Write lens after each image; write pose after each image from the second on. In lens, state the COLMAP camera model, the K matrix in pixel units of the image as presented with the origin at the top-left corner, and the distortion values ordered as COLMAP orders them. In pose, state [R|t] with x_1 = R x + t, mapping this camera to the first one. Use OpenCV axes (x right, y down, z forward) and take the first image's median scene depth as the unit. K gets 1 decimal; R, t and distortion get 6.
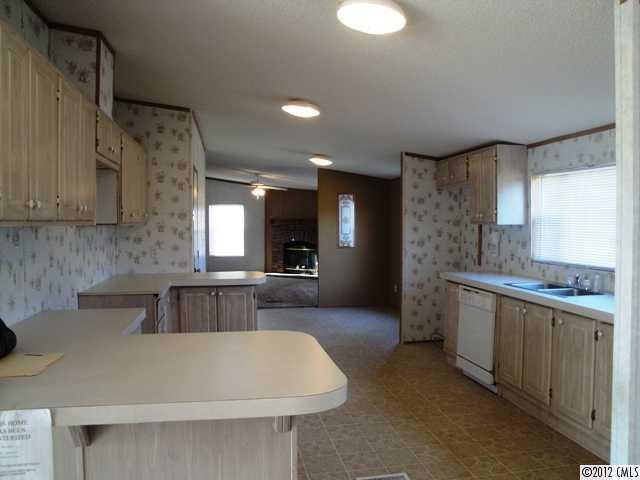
lens RADIAL K [[524.3, 0, 319.8], [0, 524.3, 239.7], [0, 0, 1]] dist [-0.124114, 0.003486]
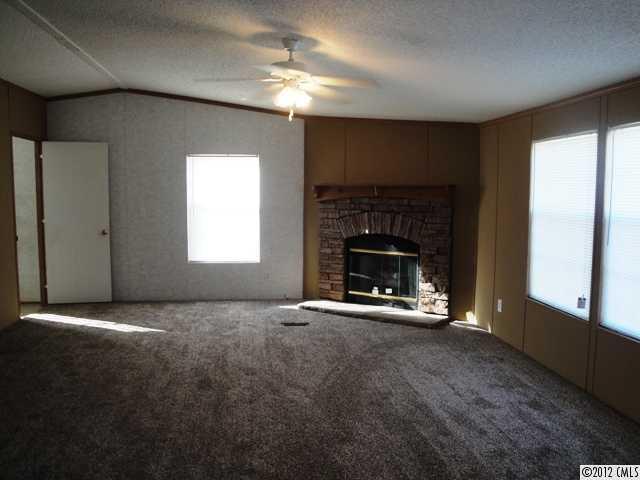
lens RADIAL K [[524.3, 0, 319.6], [0, 524.3, 238.3], [0, 0, 1]] dist [-0.124114, 0.003486]
pose [[0.998231, 0.013181, -0.057980, -0.064540], [-0.010276, 0.998690, 0.050121, -0.015941], [0.058565, -0.049436, 0.997059, 0.539174]]
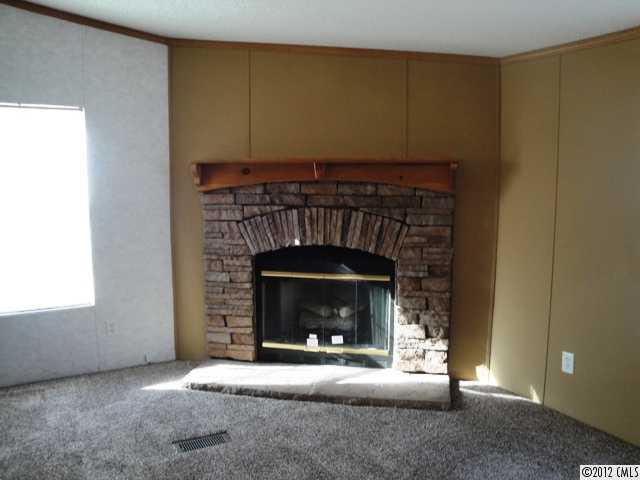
lens RADIAL K [[524.3, 0, 319.3], [0, 524.3, 243.4], [0, 0, 1]] dist [-0.124114, 0.003486]
pose [[0.943369, -0.041541, 0.329135, -0.125198], [0.012060, 0.995768, 0.091111, -0.022426], [-0.331527, -0.081982, 0.939877, 0.742640]]
